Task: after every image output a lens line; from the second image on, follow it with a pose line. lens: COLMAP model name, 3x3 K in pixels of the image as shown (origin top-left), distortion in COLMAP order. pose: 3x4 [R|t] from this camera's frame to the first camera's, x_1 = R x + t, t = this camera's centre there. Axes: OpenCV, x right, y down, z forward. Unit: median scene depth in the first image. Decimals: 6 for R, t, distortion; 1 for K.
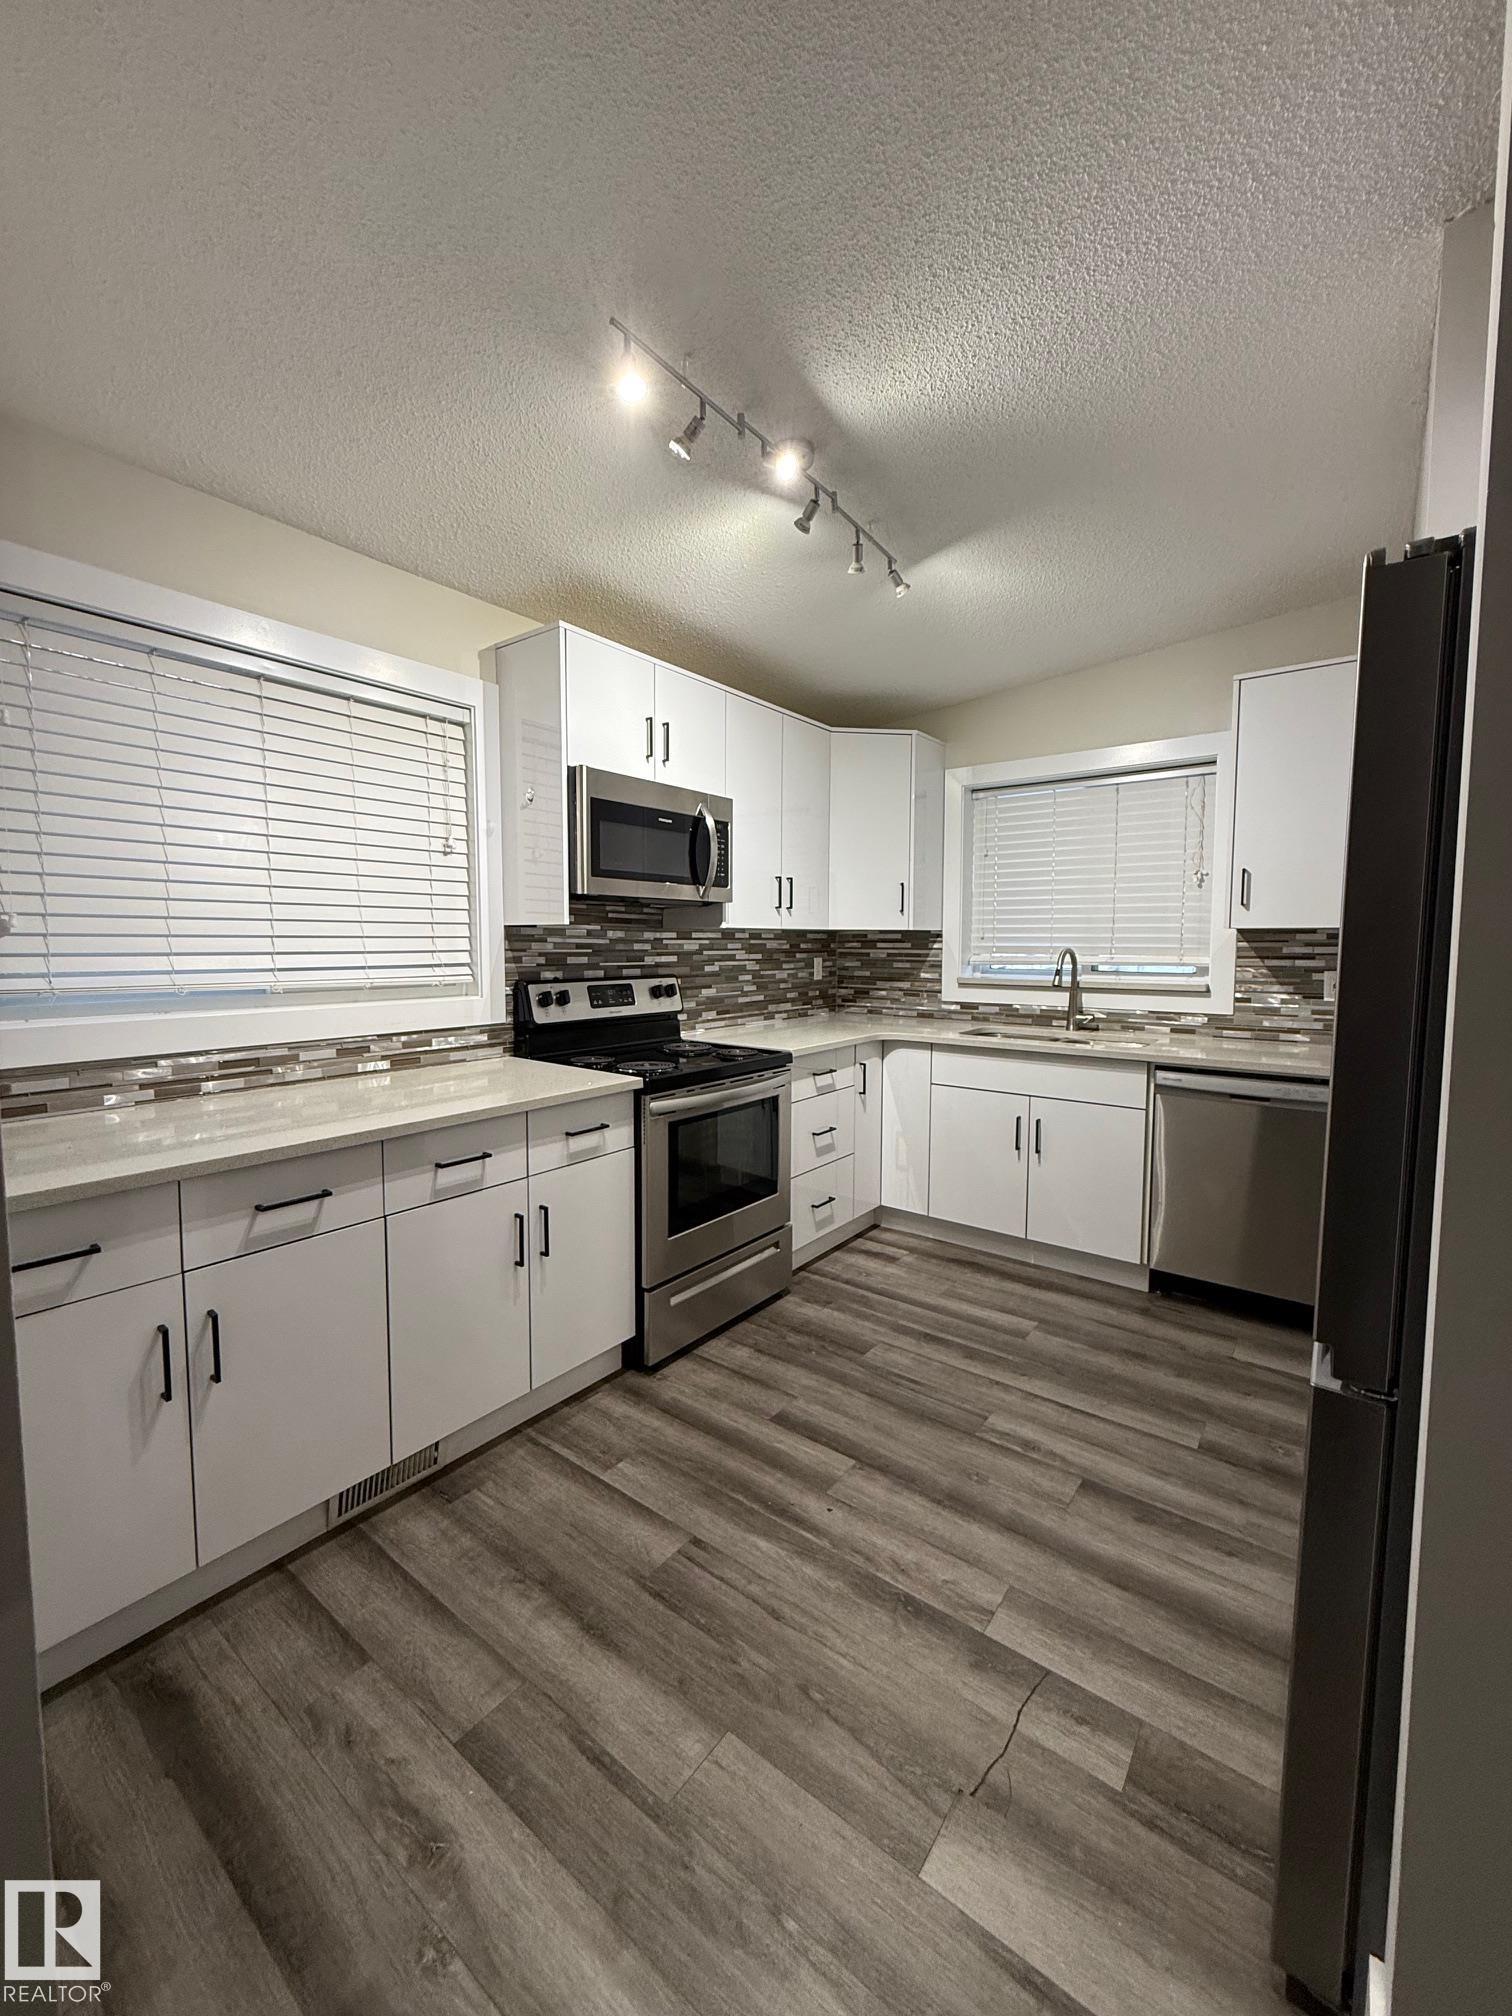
lens RADIAL K [[799.9, 0, 763.5], [0, 799.9, 997.1], [0, 0, 1]] dist [0.000127, -0.000038]
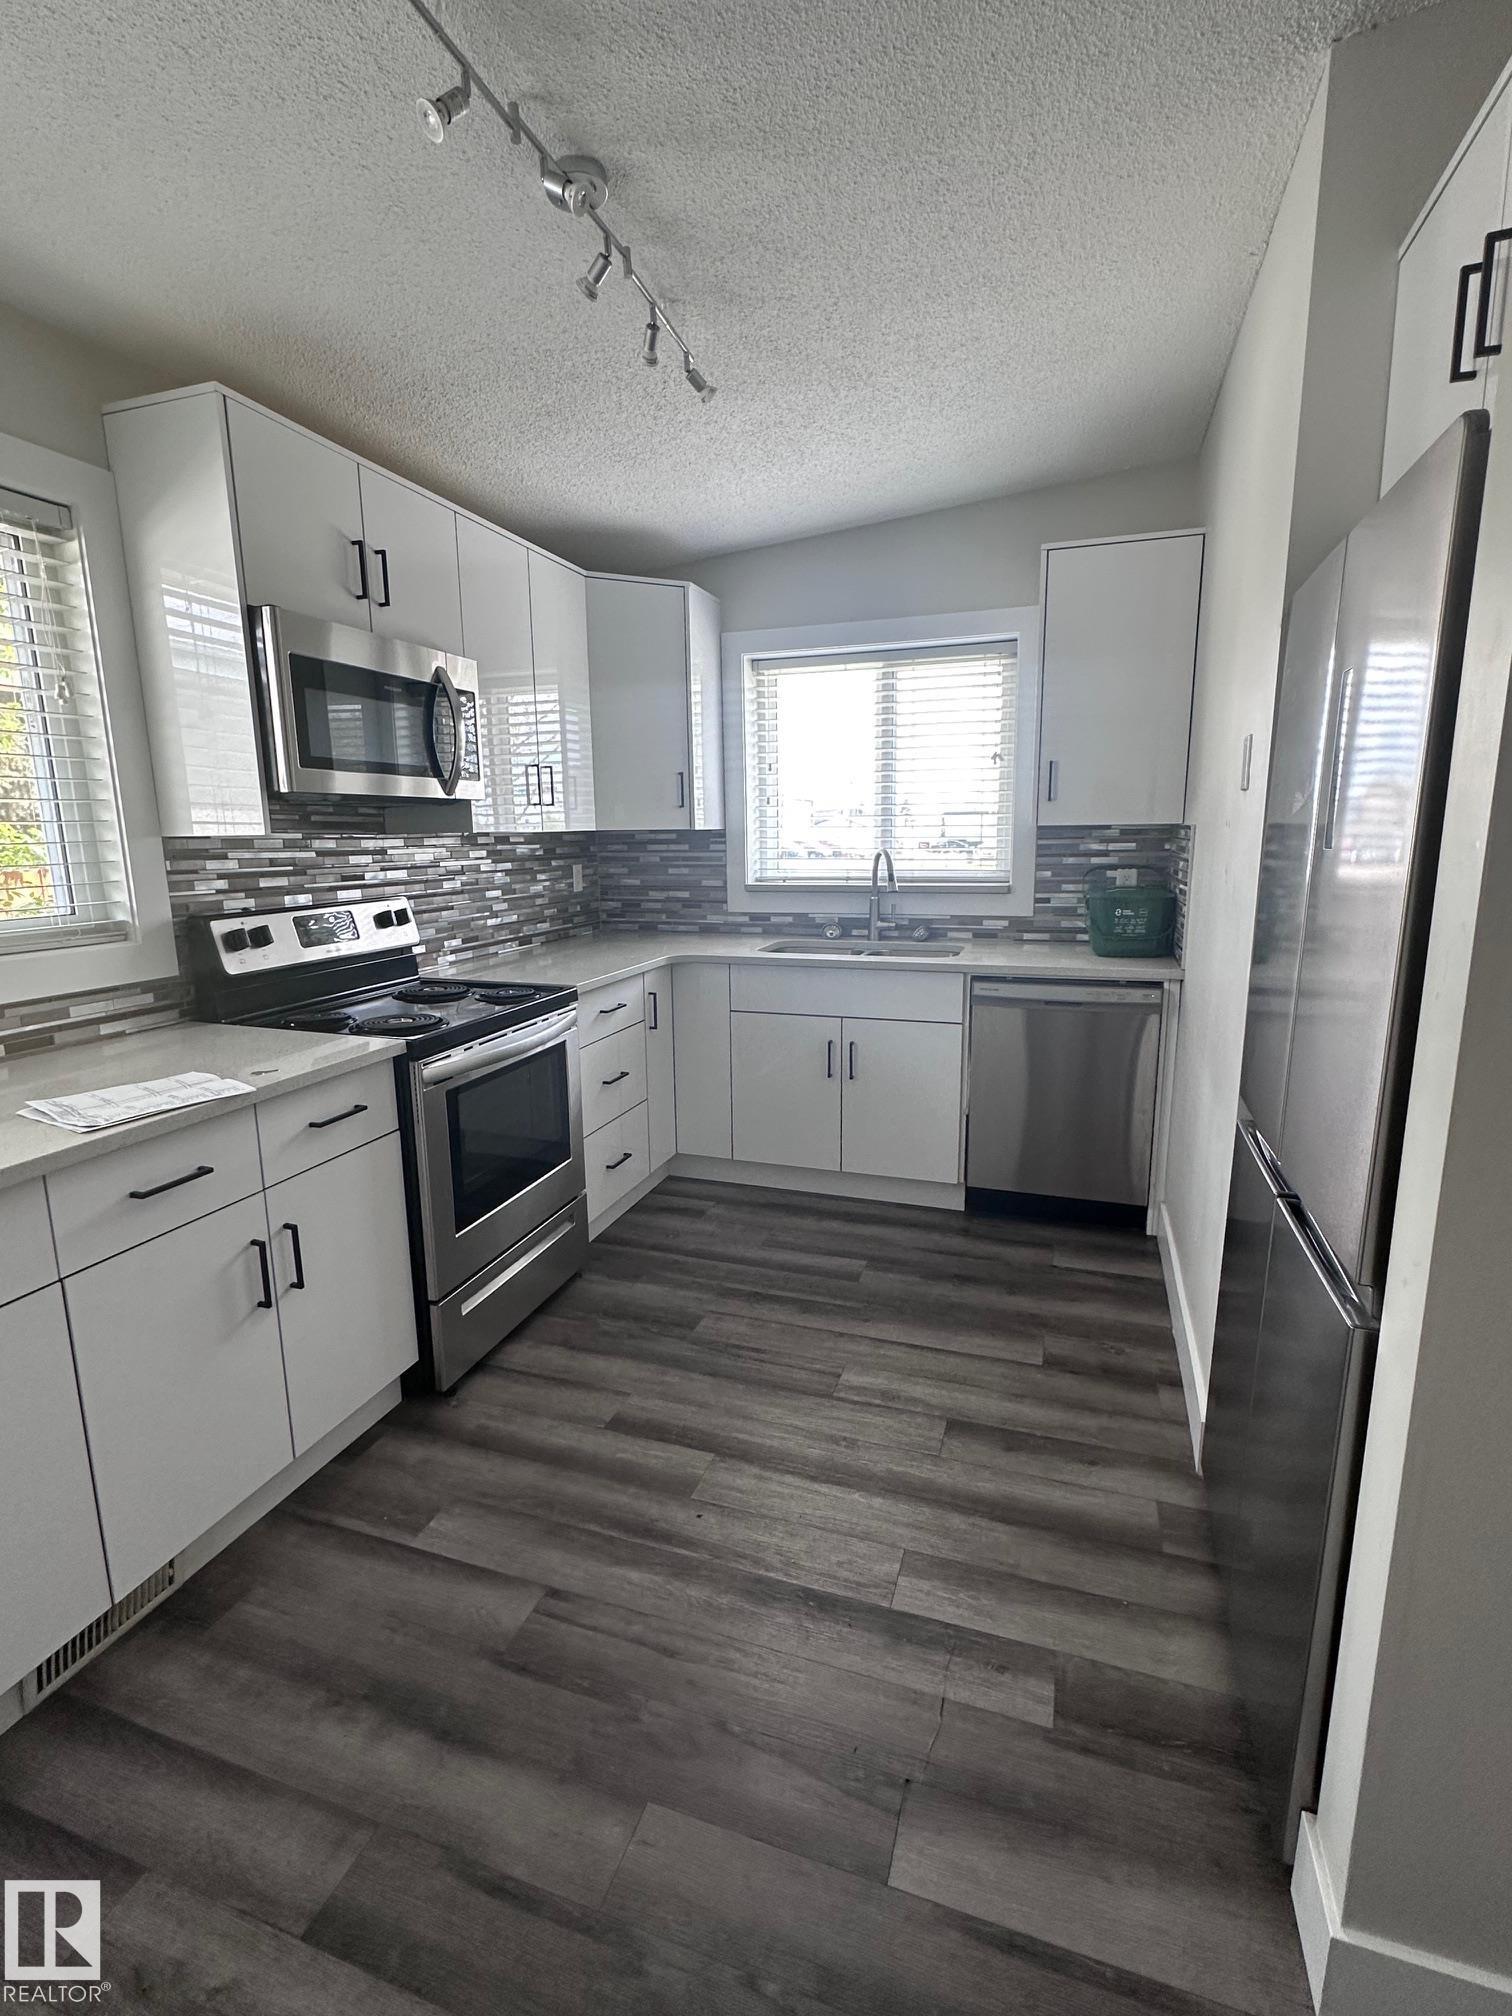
lens RADIAL K [[925.2, 0, 749.3], [0, 925.2, 1001.2], [0, 0, 1]] dist [-0.001132, 0.000004]
pose [[0.949218, -0.072273, 0.306207, -0.098176], [0.037179, 0.992206, 0.118937, -0.025633], [-0.312416, -0.101513, 0.944506, 0.062981]]
